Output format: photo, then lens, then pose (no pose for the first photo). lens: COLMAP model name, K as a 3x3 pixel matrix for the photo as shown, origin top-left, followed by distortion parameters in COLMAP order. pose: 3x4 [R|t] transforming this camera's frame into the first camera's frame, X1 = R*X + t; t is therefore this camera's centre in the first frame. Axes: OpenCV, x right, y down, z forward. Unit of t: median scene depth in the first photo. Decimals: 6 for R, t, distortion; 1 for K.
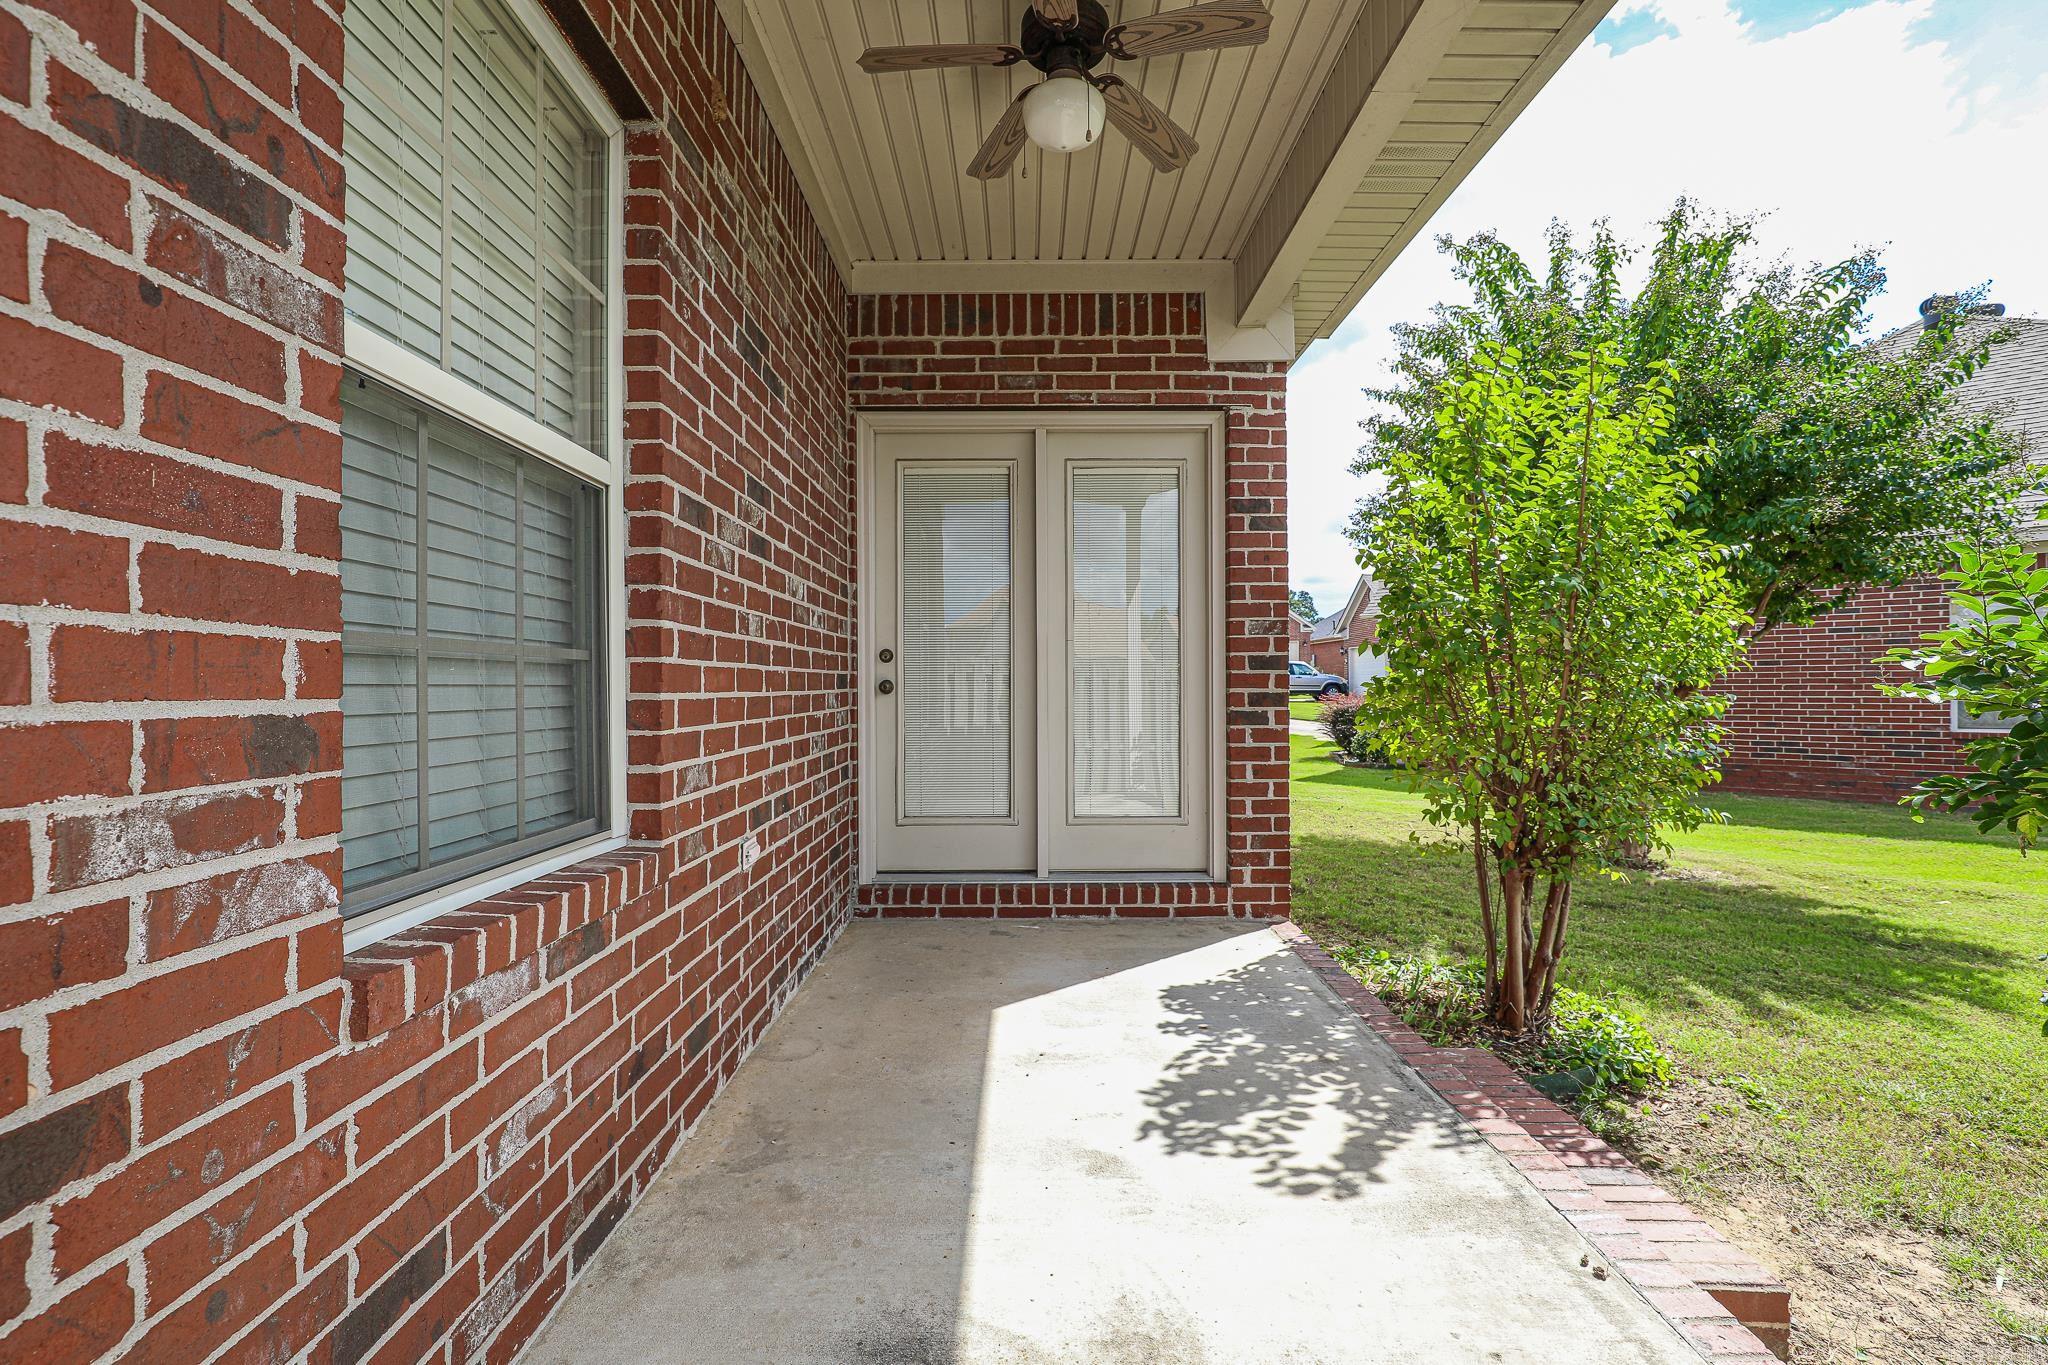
lens RADIAL K [[918.2, 0, 1029.9], [0, 918.2, 682.3], [0, 0, 1]] dist [-0.021769, 0.007930]
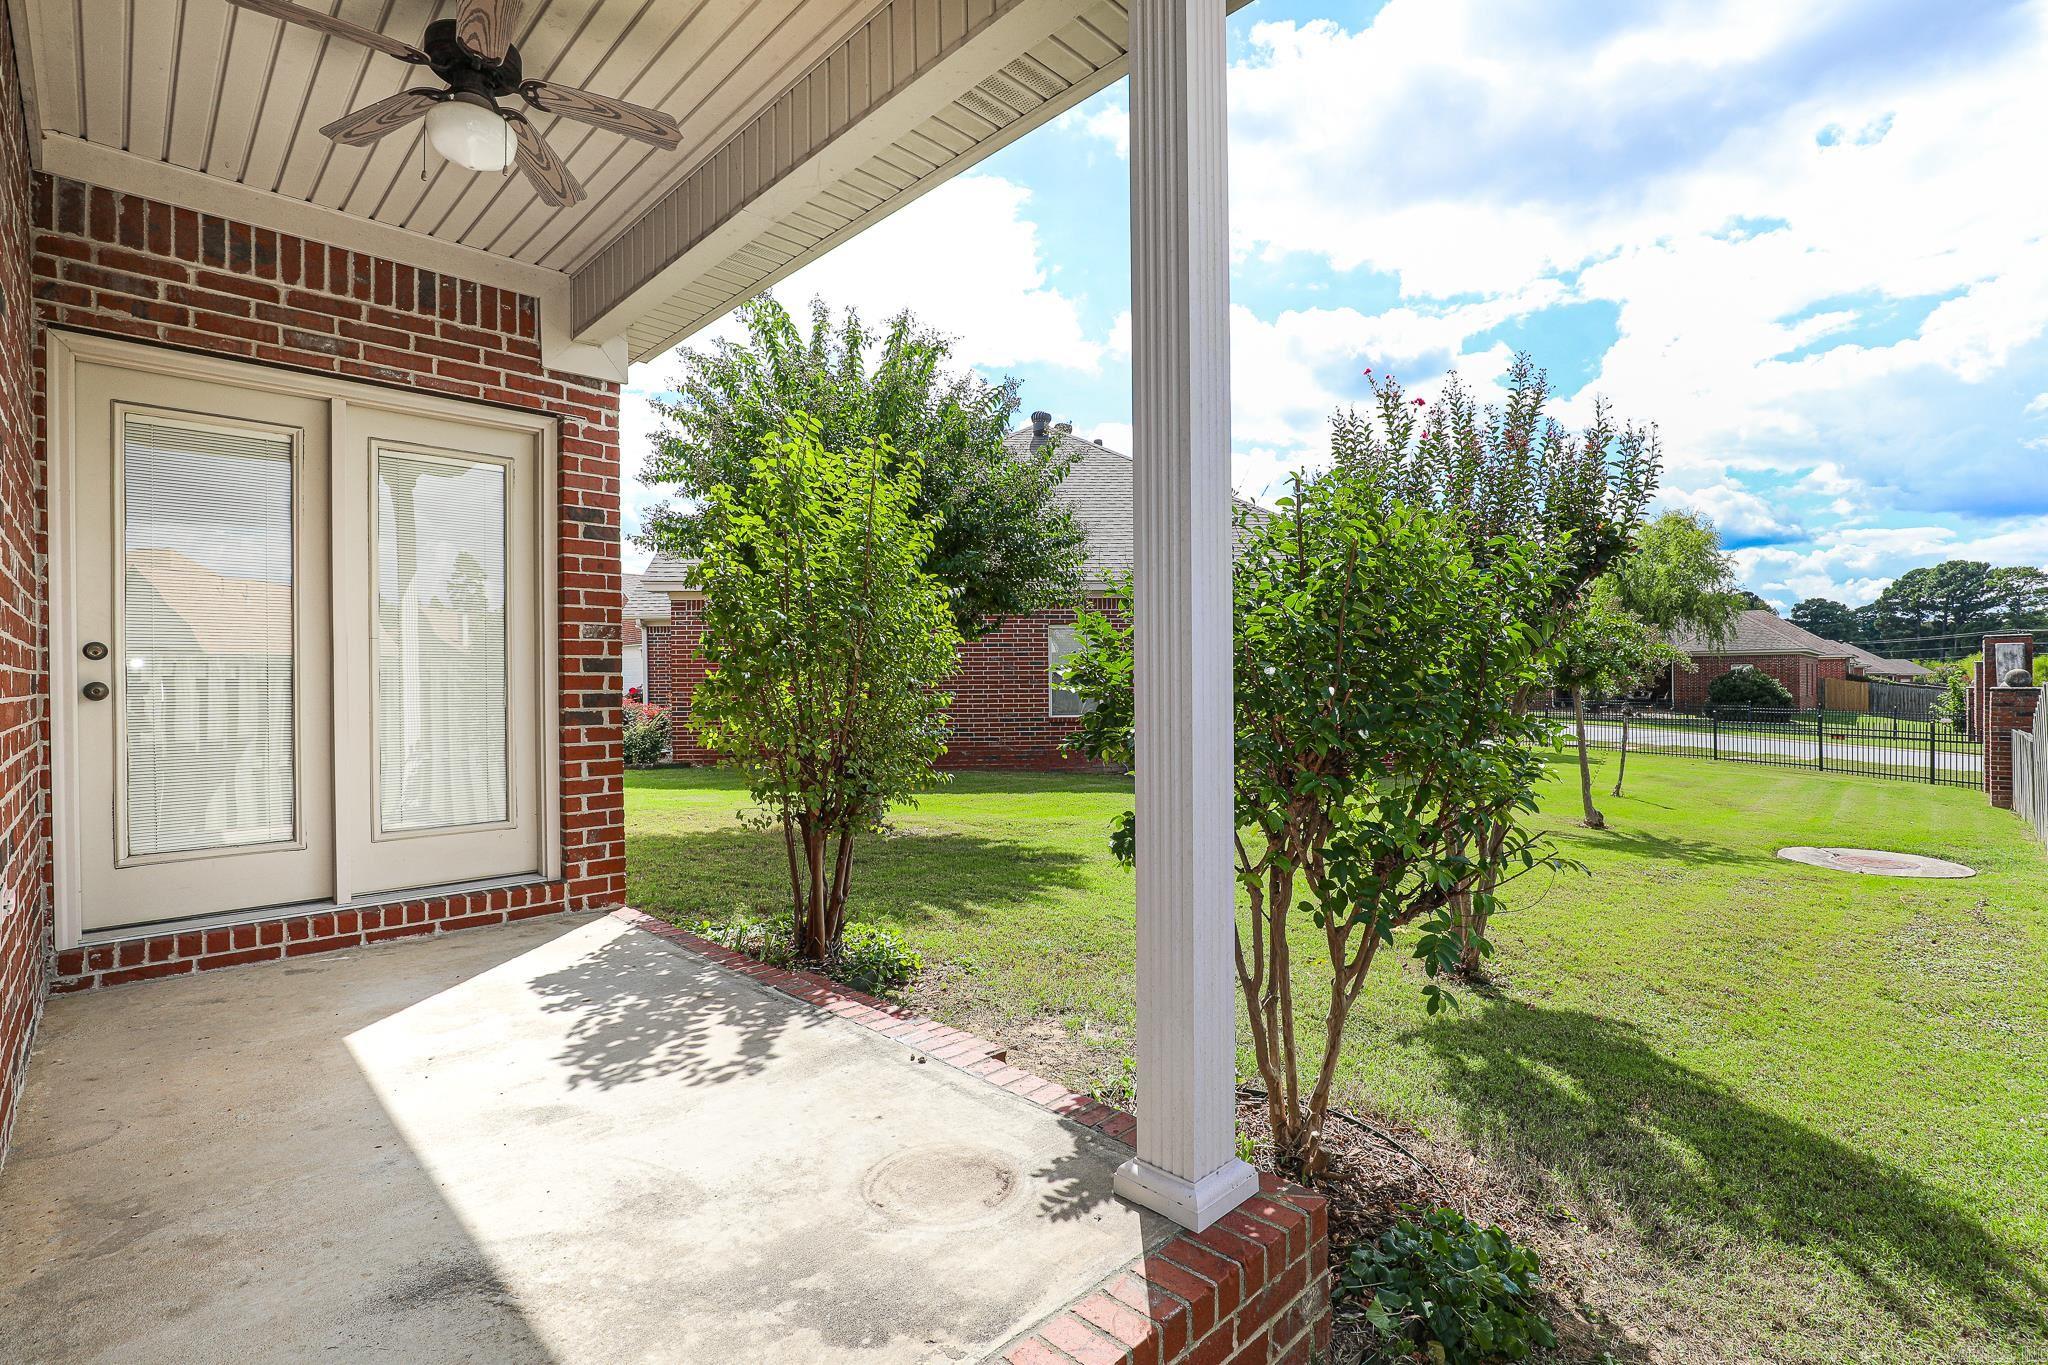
lens RADIAL K [[918.2, 0, 1029.9], [0, 918.2, 682.3], [0, 0, 1]] dist [-0.021769, 0.007930]
pose [[0.713174, -0.001238, 0.700986, -0.130558], [0.002555, 0.999996, -0.000833, 0.000156], [-0.700983, 0.002385, 0.713174, -0.098591]]
